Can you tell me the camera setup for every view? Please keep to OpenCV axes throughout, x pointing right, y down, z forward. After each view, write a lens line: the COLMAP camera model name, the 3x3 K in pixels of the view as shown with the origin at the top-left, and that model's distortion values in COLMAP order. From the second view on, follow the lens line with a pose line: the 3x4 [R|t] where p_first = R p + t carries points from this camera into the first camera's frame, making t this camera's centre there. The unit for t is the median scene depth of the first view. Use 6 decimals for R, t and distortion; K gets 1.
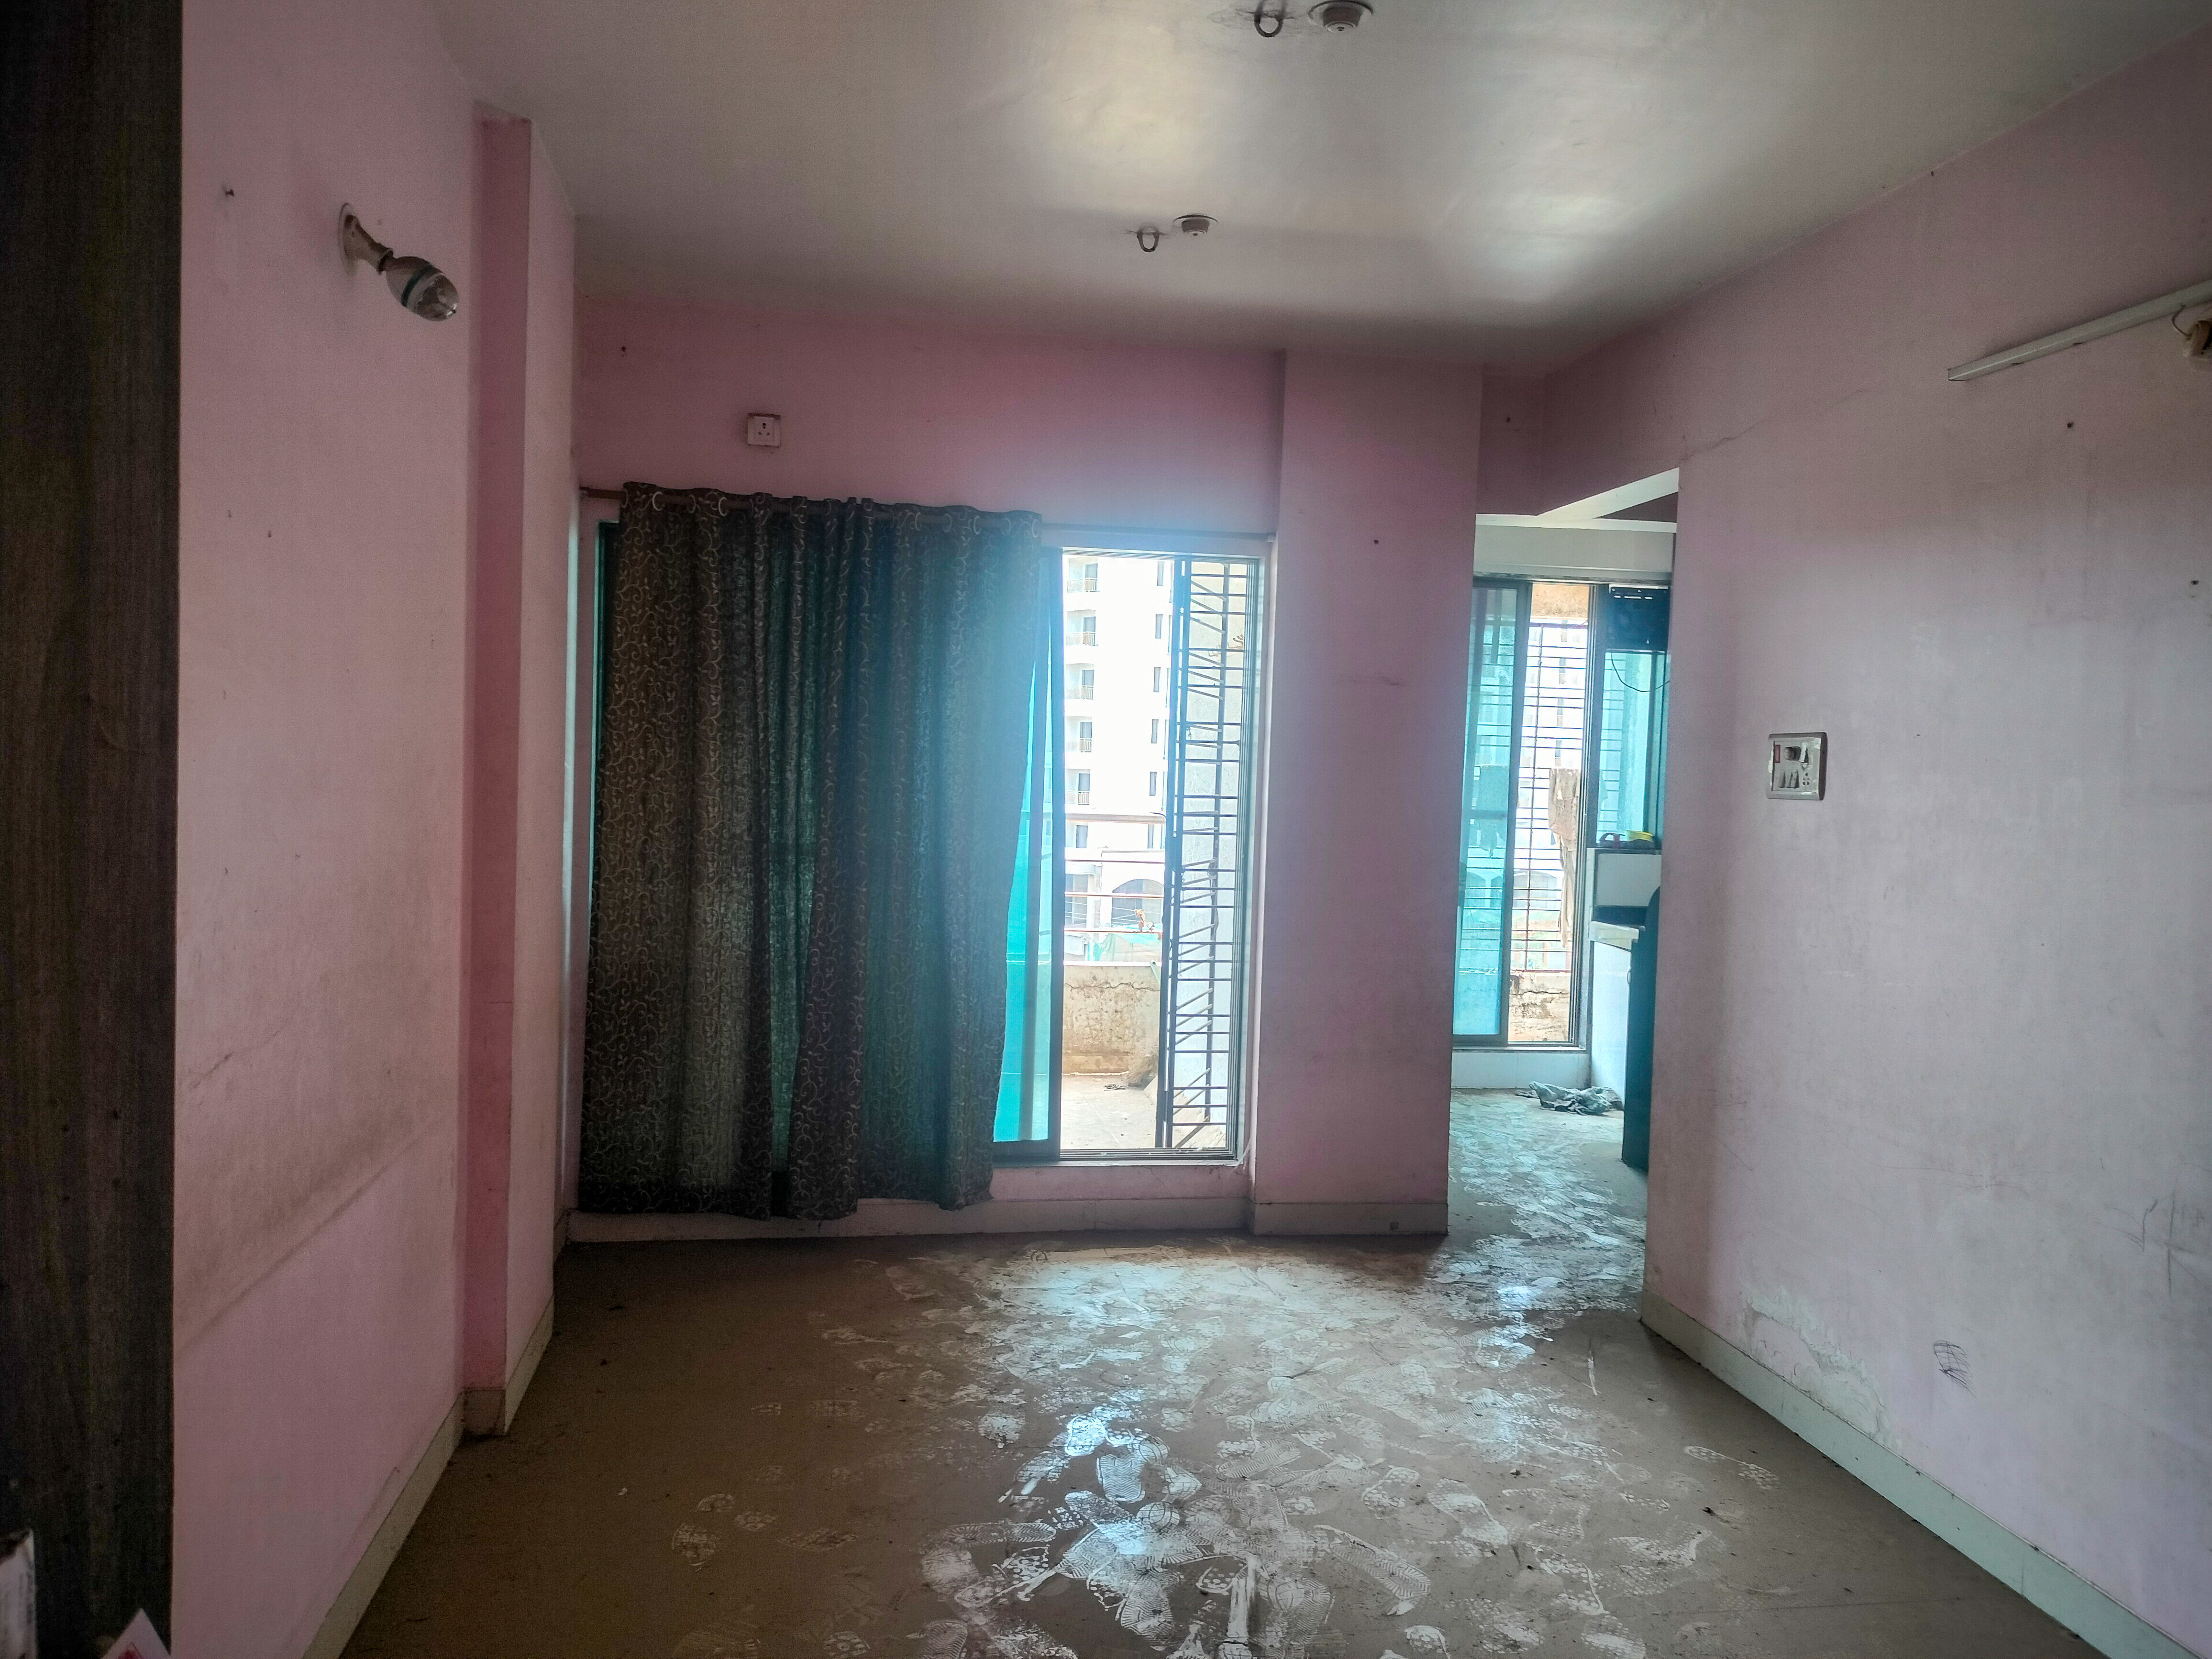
lens RADIAL K [[1649.4, 0, 1115.5], [0, 1649.4, 847.0], [0, 0, 1]] dist [0.095252, -0.106500]
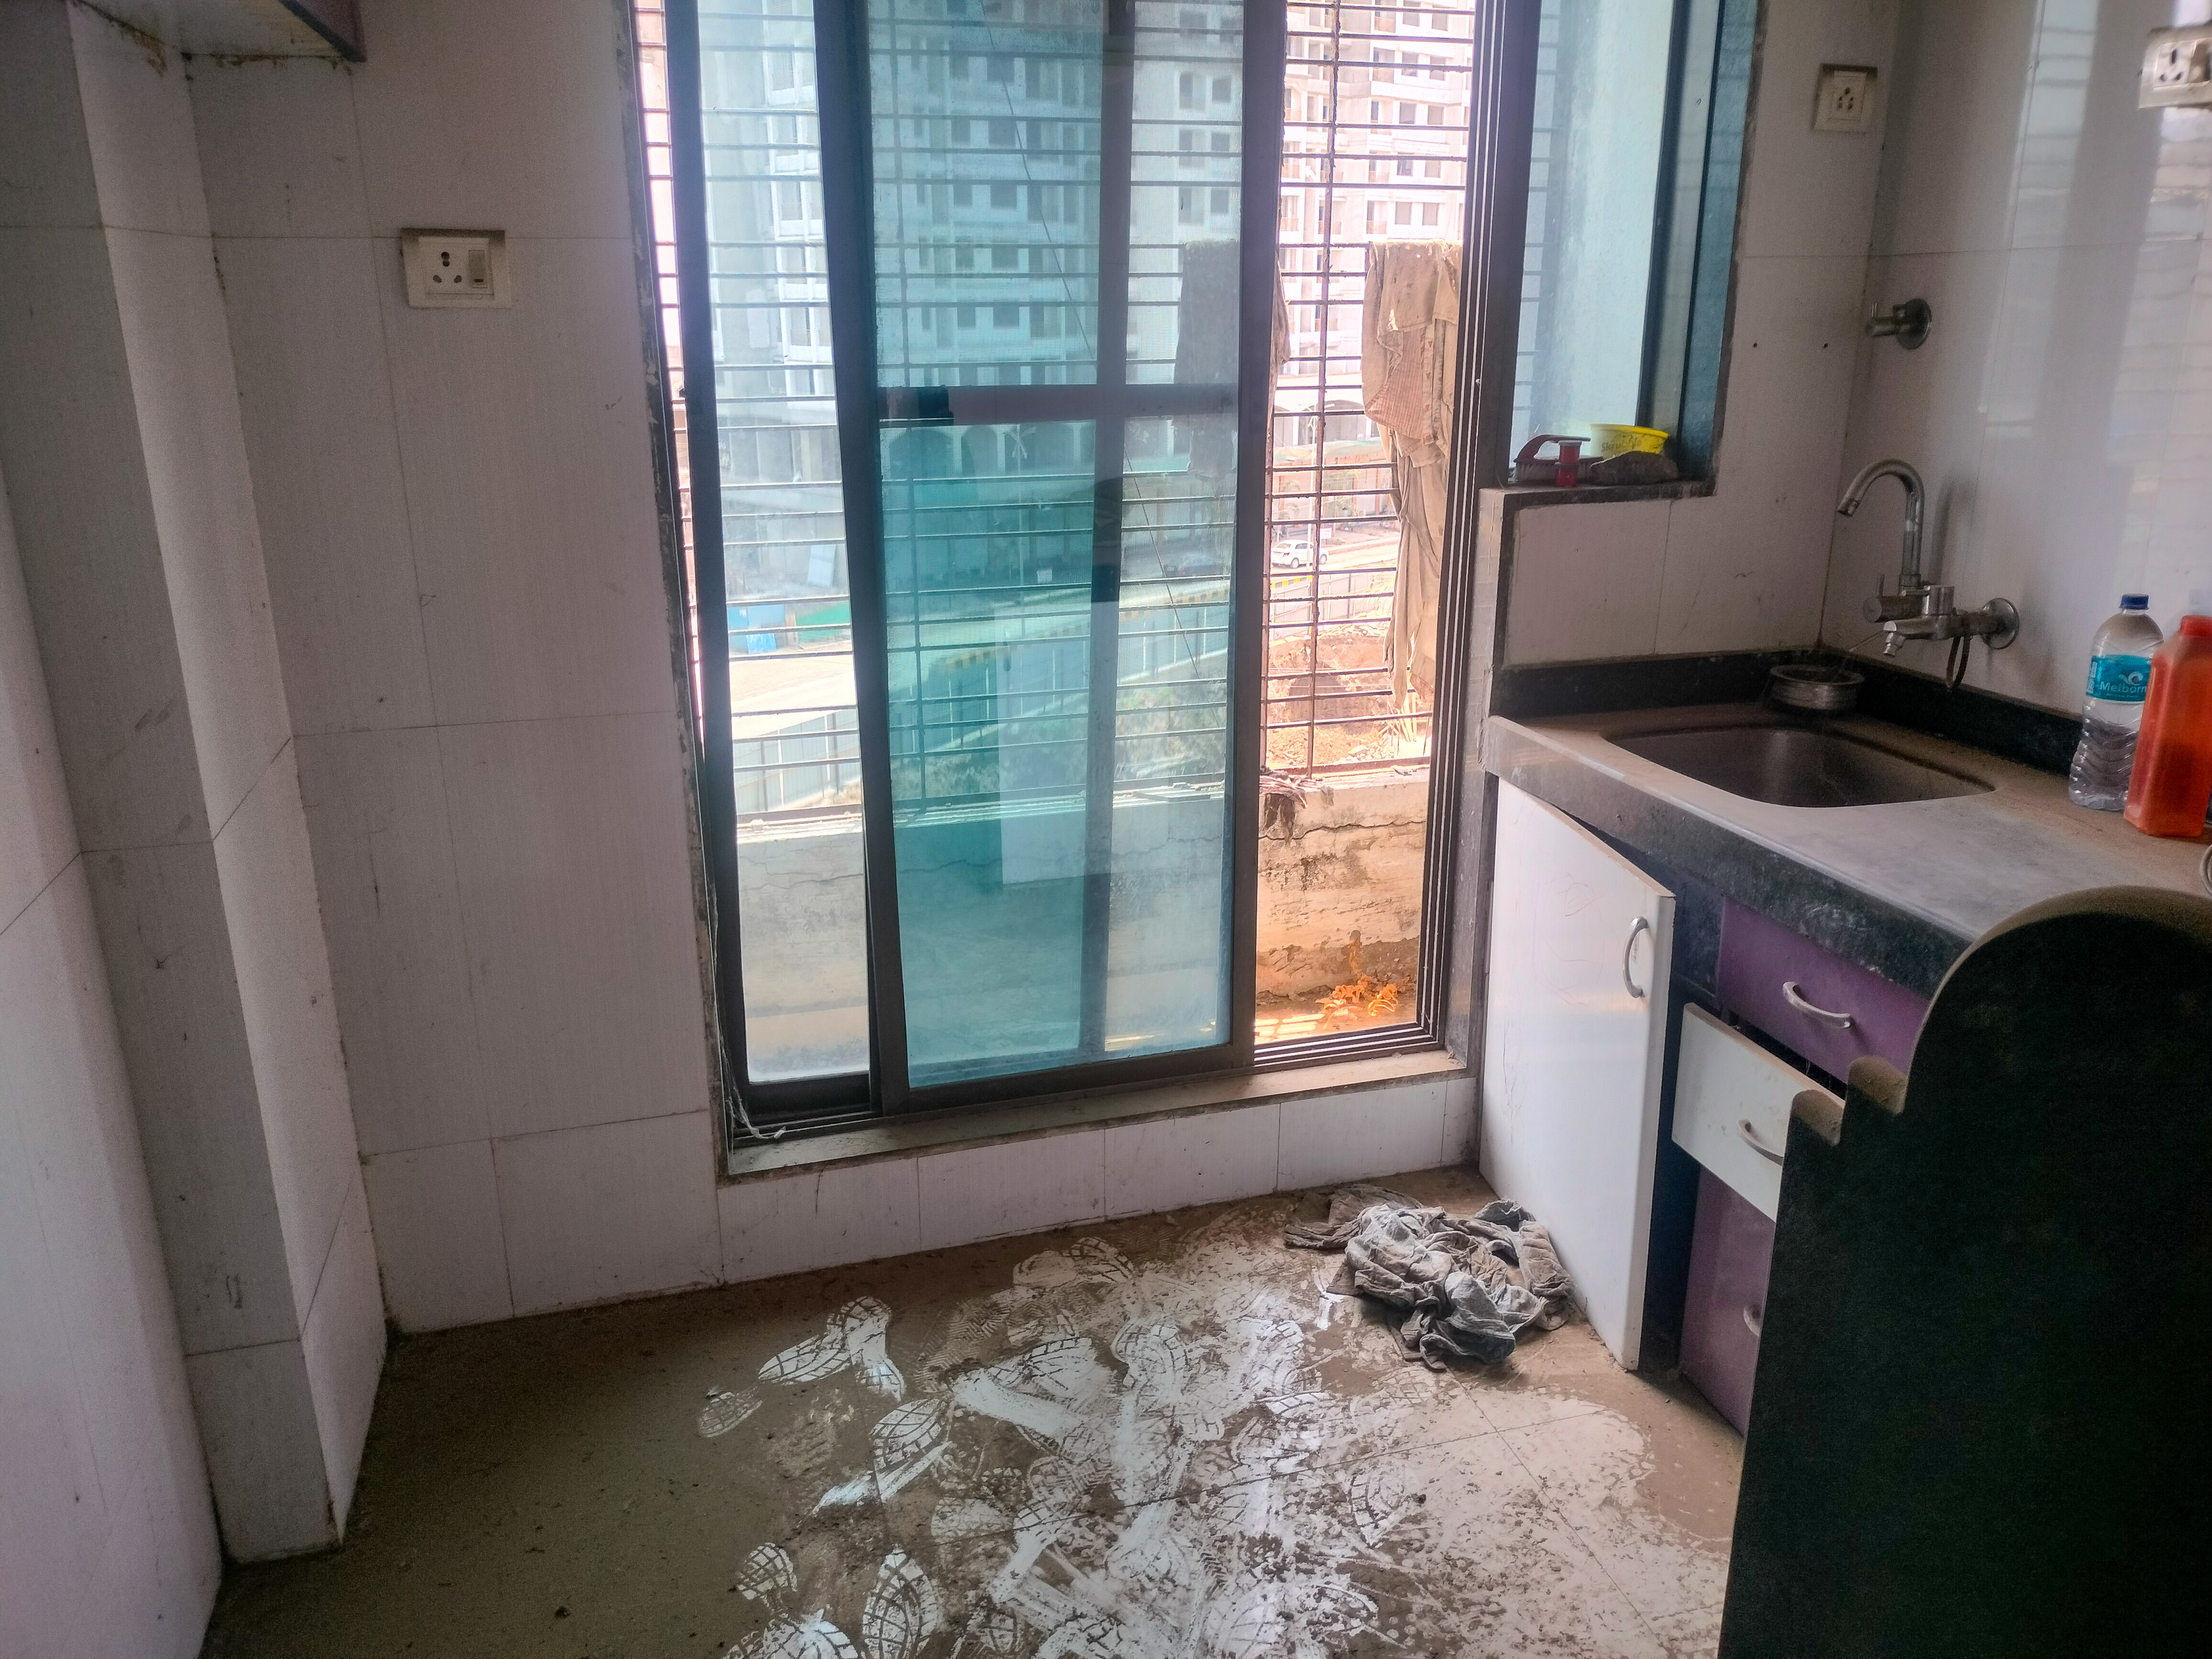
lens RADIAL K [[1649.4, 0, 1108.6], [0, 1649.4, 808.1], [0, 0, 1]] dist [0.095252, -0.106500]
pose [[0.993448, -0.068317, 0.091620, 0.274297], [0.044200, 0.968960, 0.243236, -0.031254], [-0.105394, -0.237593, 0.965630, 1.044368]]
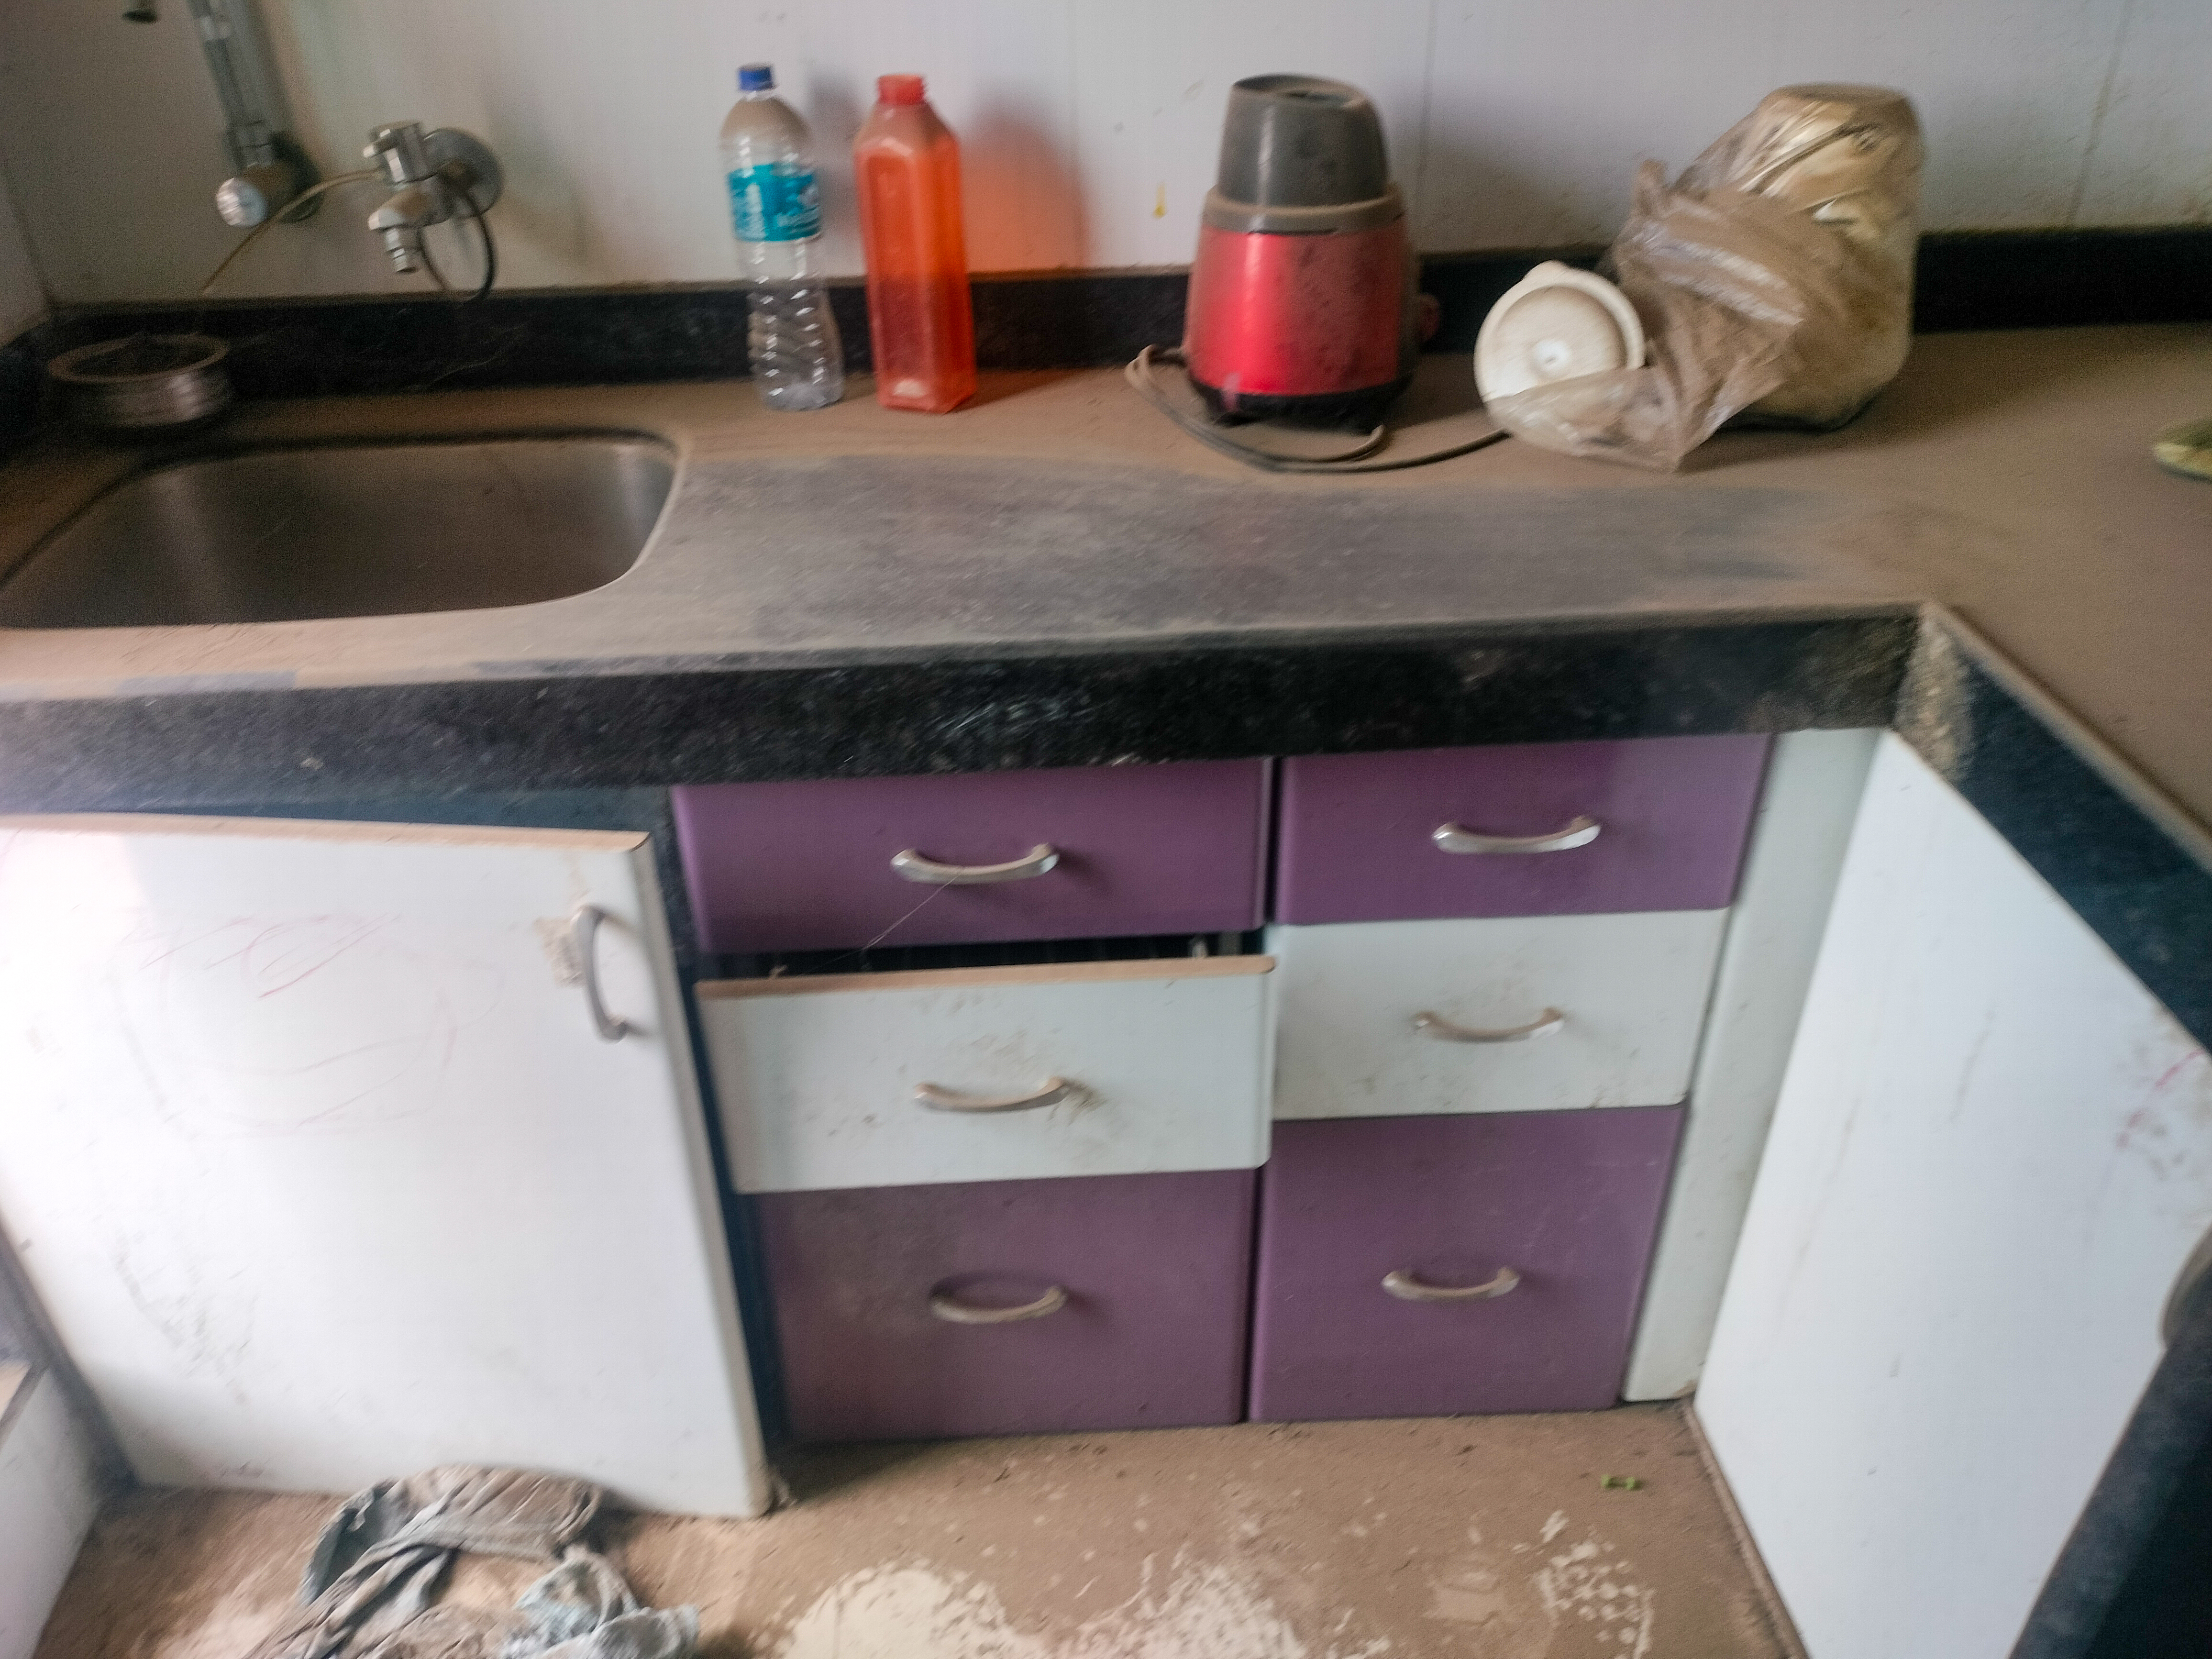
lens RADIAL K [[1649.4, 0, 1102.4], [0, 1649.4, 818.7], [0, 0, 1]] dist [0.095252, -0.106500]
pose [[0.110942, -0.578708, 0.807954, 0.289741], [0.084427, 0.815521, 0.572536, -0.019760], [-0.990234, 0.004695, 0.139334, 1.356632]]
